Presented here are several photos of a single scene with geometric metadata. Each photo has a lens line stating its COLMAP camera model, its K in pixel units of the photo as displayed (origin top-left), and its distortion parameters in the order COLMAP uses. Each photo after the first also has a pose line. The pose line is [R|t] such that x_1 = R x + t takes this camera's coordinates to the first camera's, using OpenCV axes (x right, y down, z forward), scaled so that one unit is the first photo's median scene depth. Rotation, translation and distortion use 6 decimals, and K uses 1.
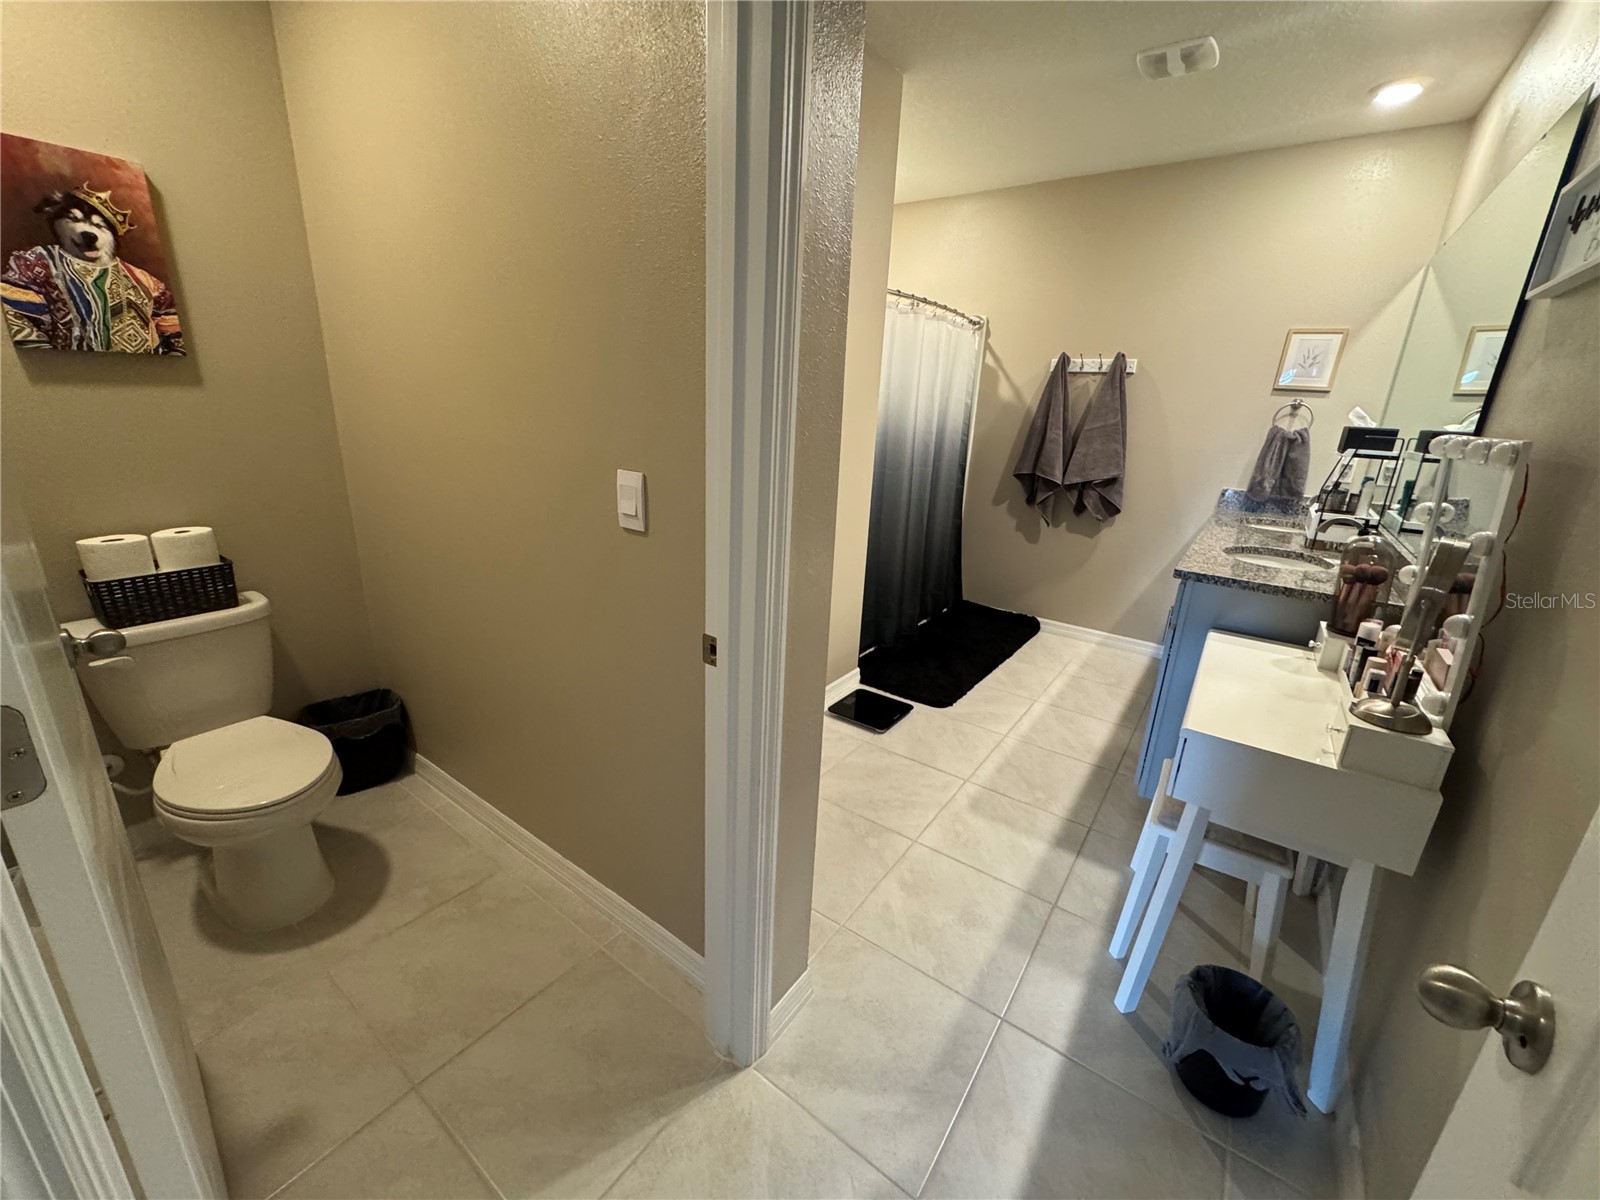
lens RADIAL K [[636.4, 0, 799.2], [0, 636.4, 596.8], [0, 0, 1]] dist [-0.006577, 0.000580]
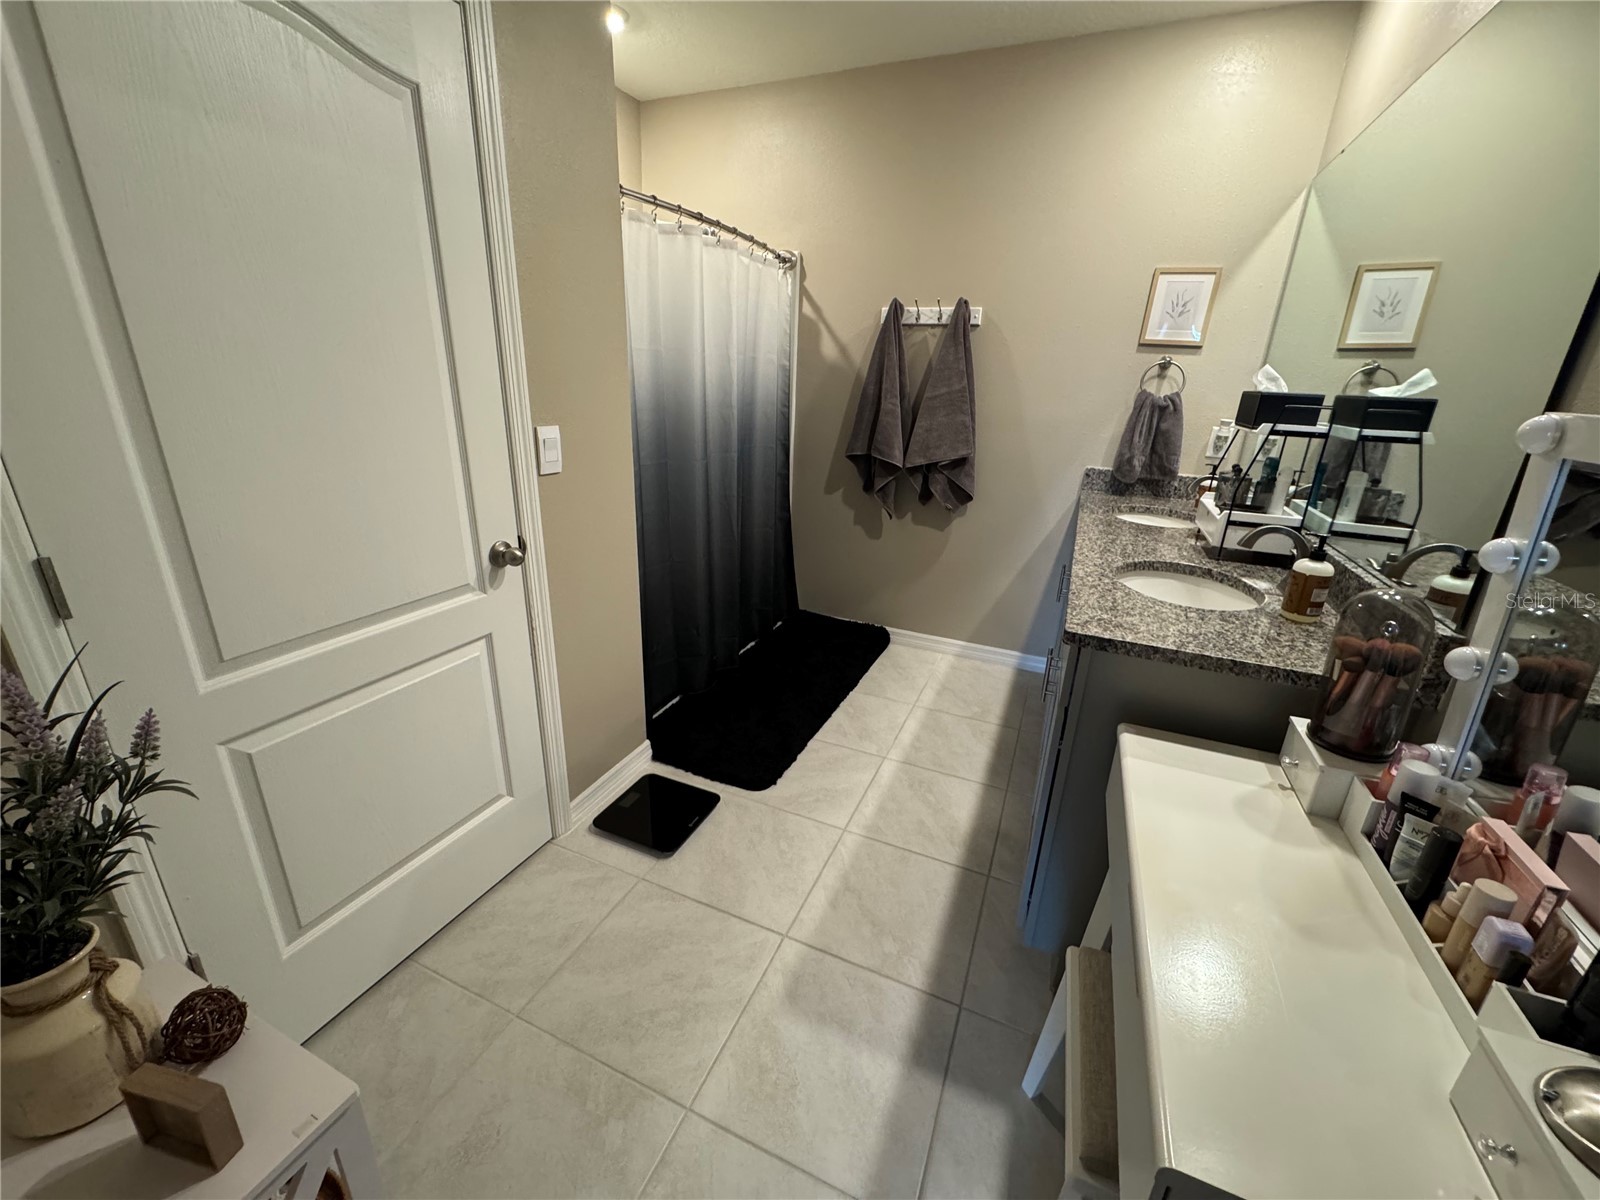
lens RADIAL K [[636.4, 0, 799.2], [0, 636.4, 596.8], [0, 0, 1]] dist [-0.006577, 0.000580]
pose [[0.977360, -0.078478, 0.196491, 0.128142], [0.068663, 0.996051, 0.056285, -0.076278], [-0.200132, -0.041519, 0.978889, 0.261444]]
